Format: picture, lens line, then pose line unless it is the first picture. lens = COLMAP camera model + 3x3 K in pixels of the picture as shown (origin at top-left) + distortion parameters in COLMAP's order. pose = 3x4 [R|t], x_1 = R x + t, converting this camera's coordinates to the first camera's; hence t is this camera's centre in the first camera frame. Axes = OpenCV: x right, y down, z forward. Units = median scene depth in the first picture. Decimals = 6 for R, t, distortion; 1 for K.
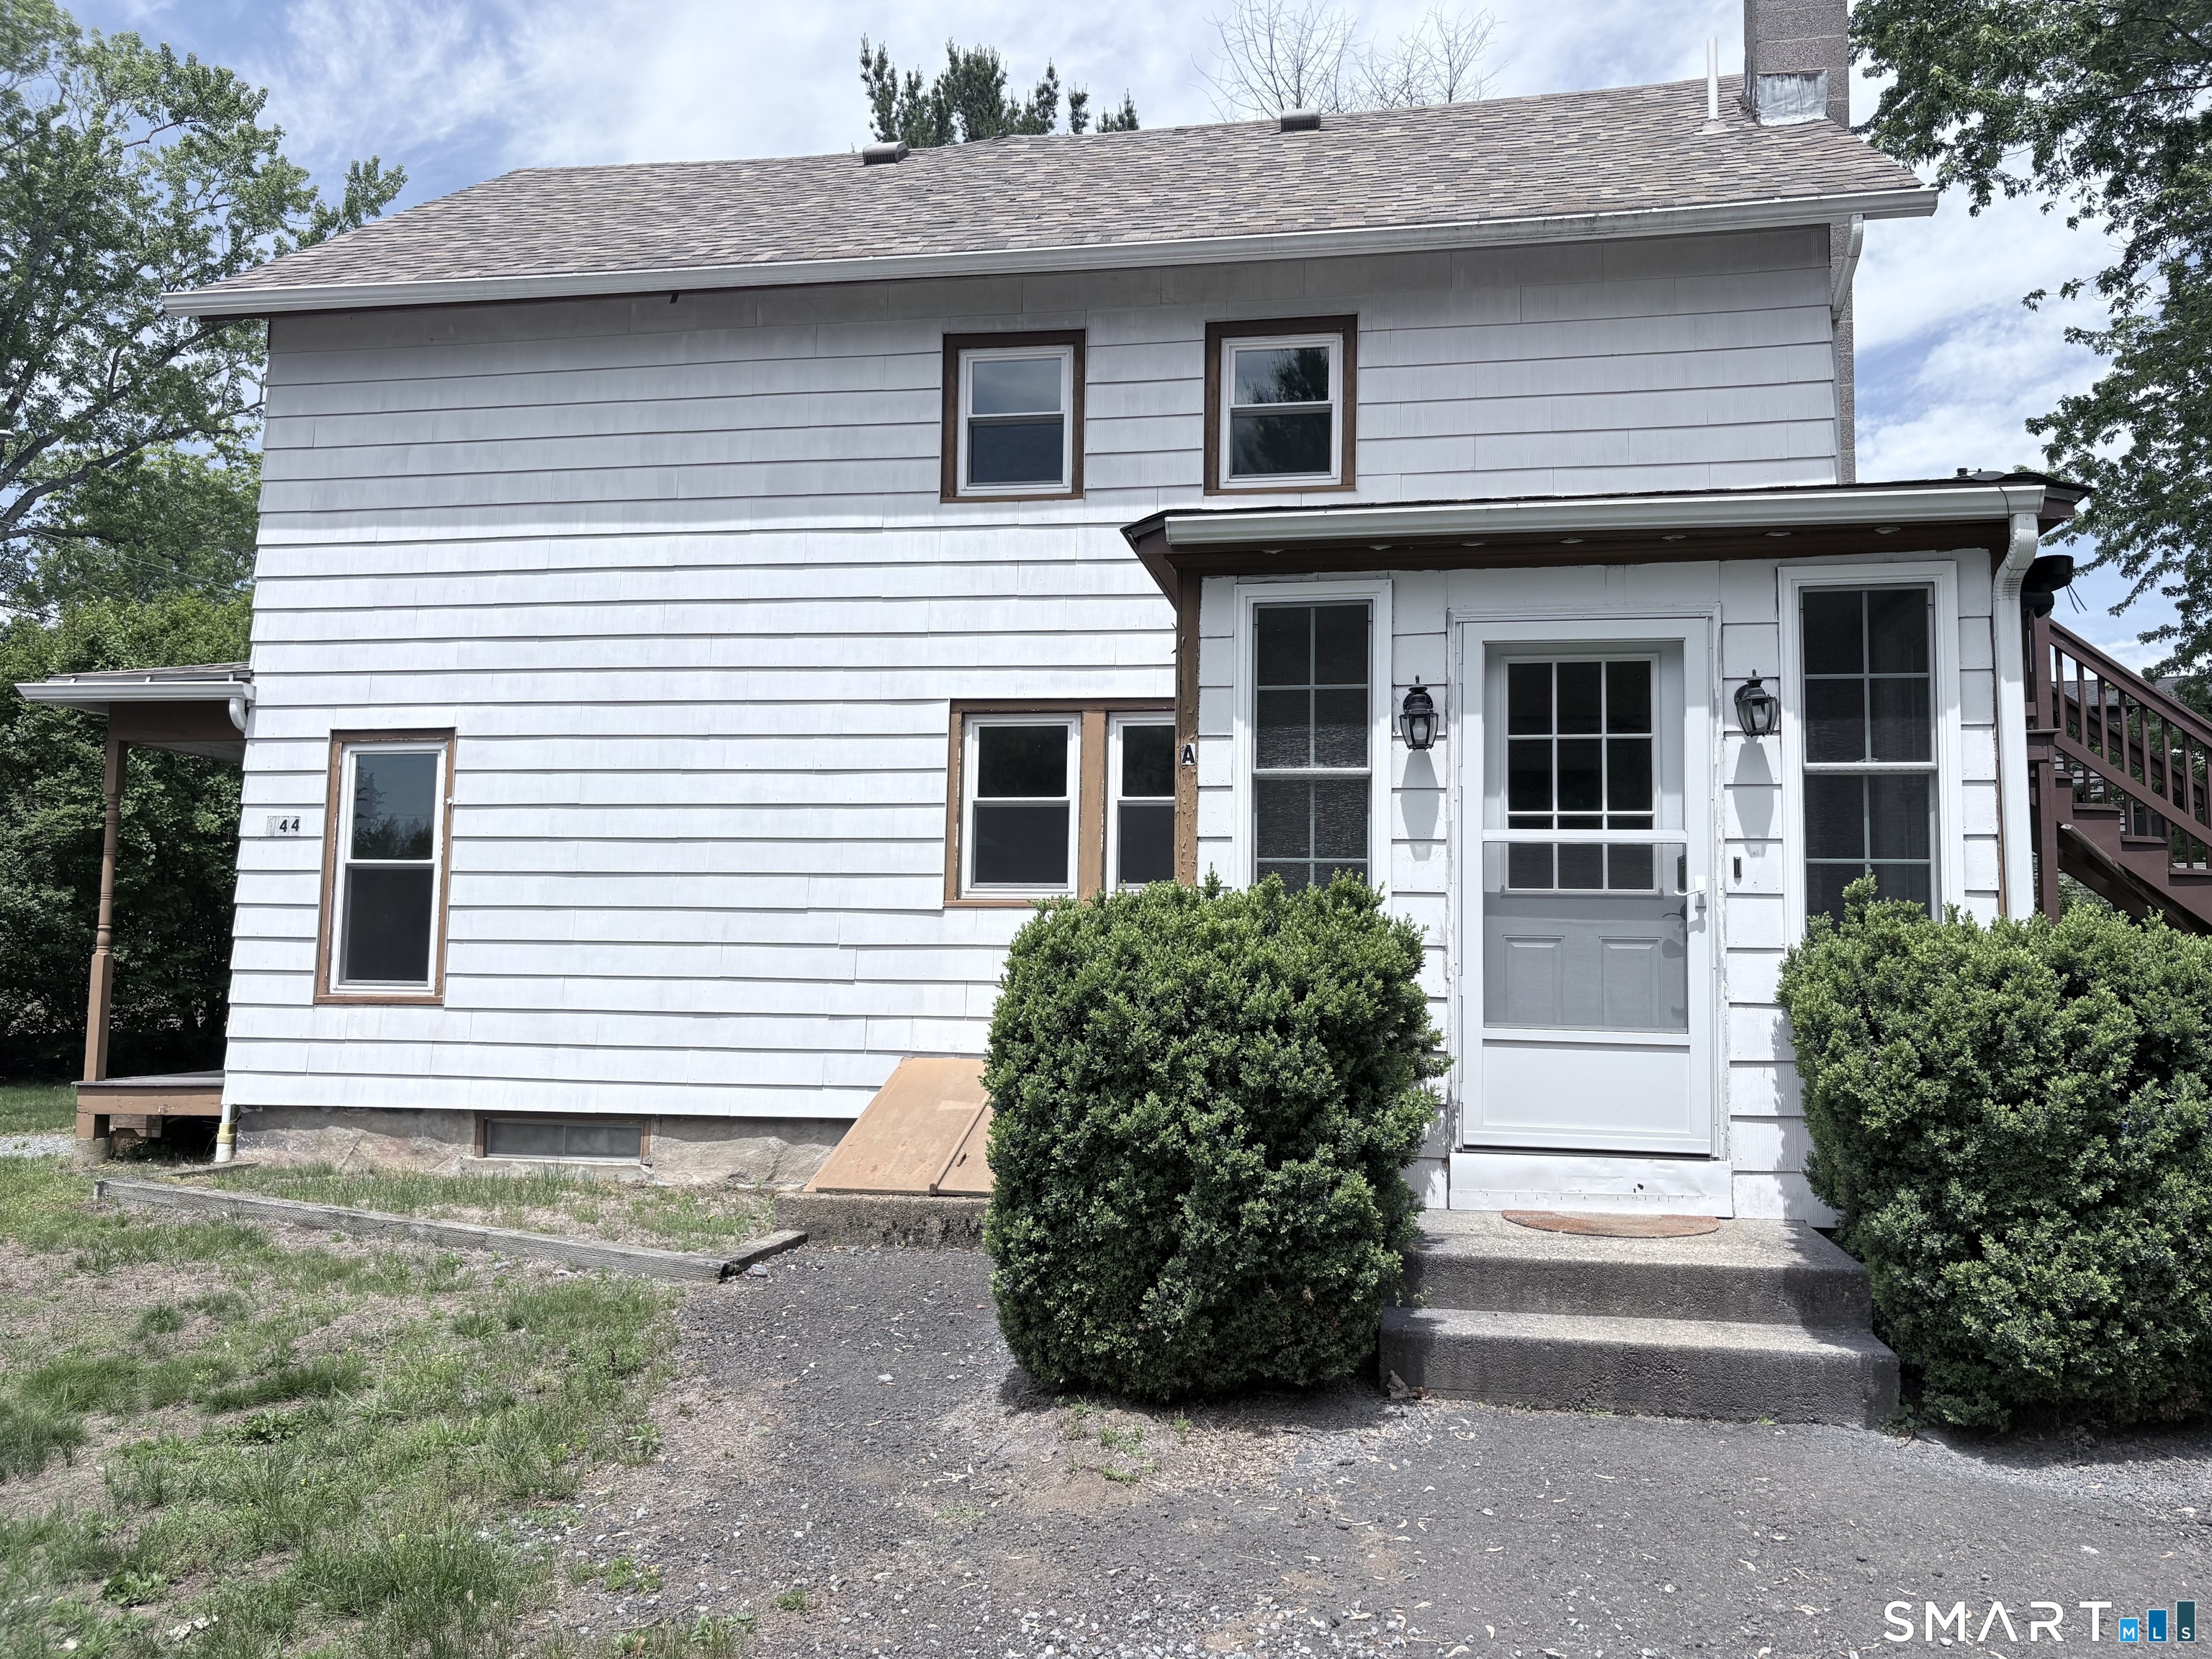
lens RADIAL K [[1682.6, 0, 1104.1], [0, 1682.6, 831.2], [0, 0, 1]] dist [0.037315, -0.003767]
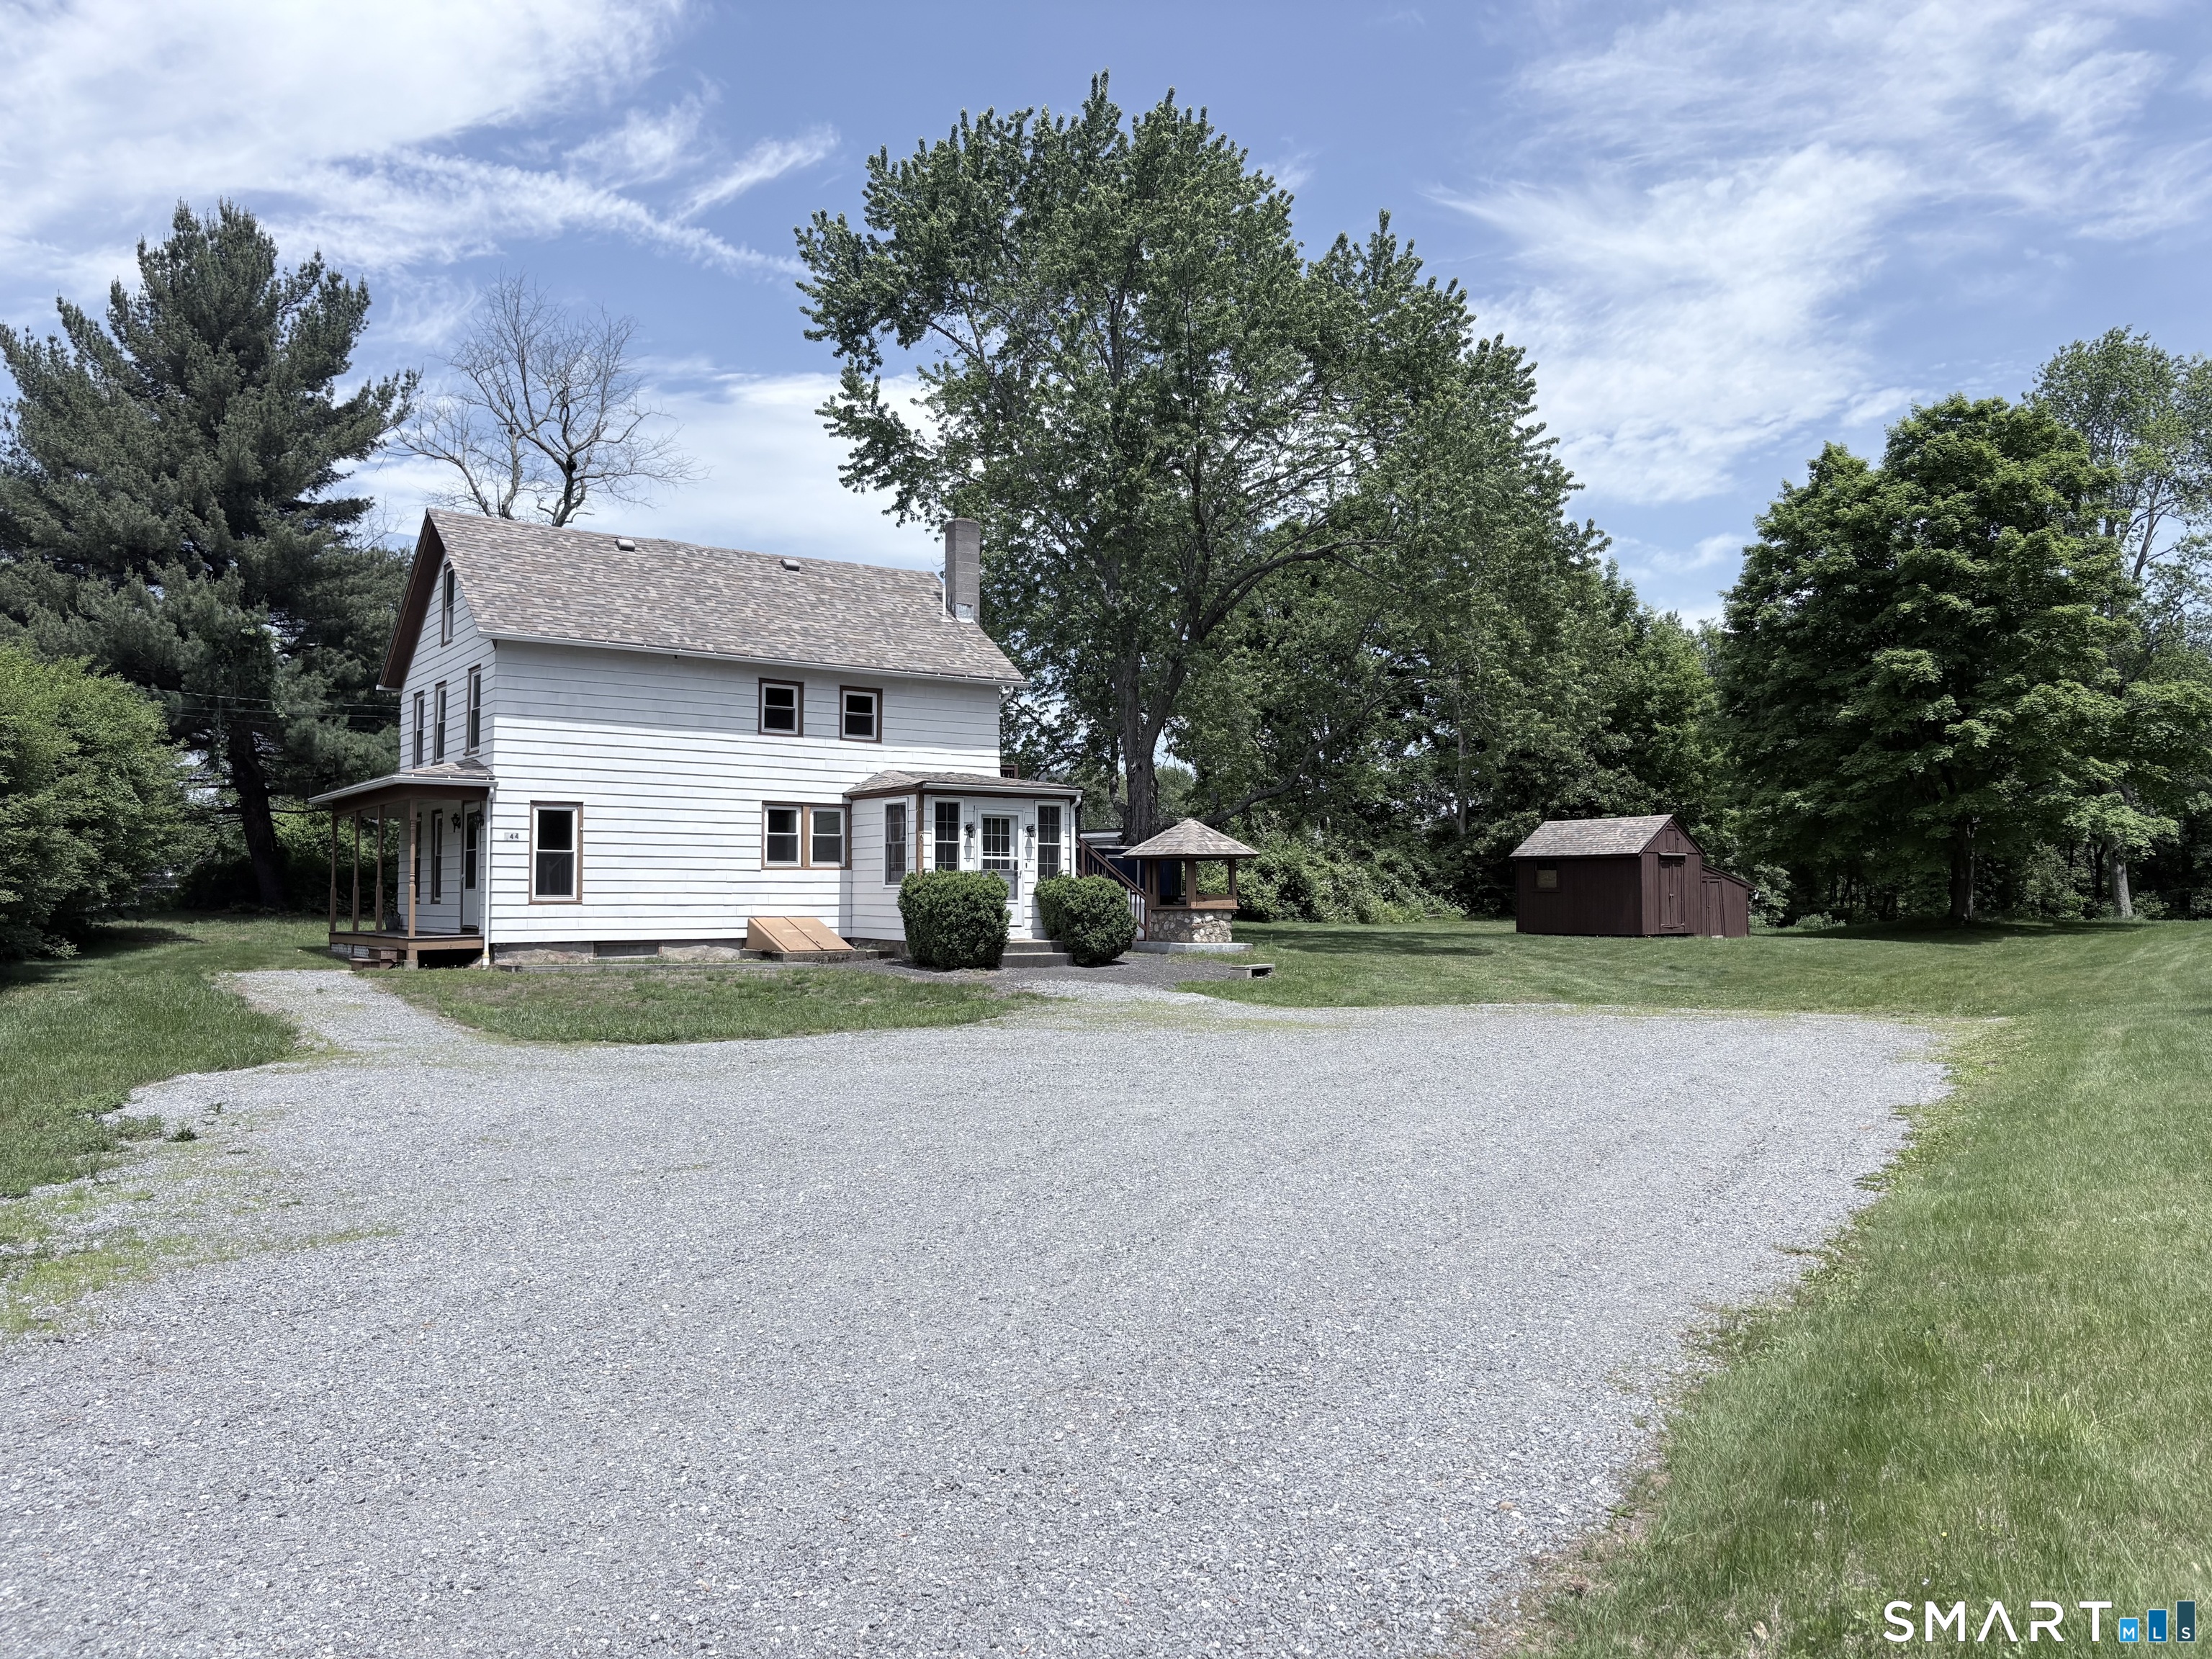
lens RADIAL K [[1682.6, 0, 1107.5], [0, 1682.6, 828.2], [0, 0, 1]] dist [0.037315, -0.003767]
pose [[0.714915, 0.016115, 0.699025, -1.788707], [-0.049385, 0.998401, 0.027491, -0.144205], [-0.697465, -0.054175, 0.714568, -1.627532]]
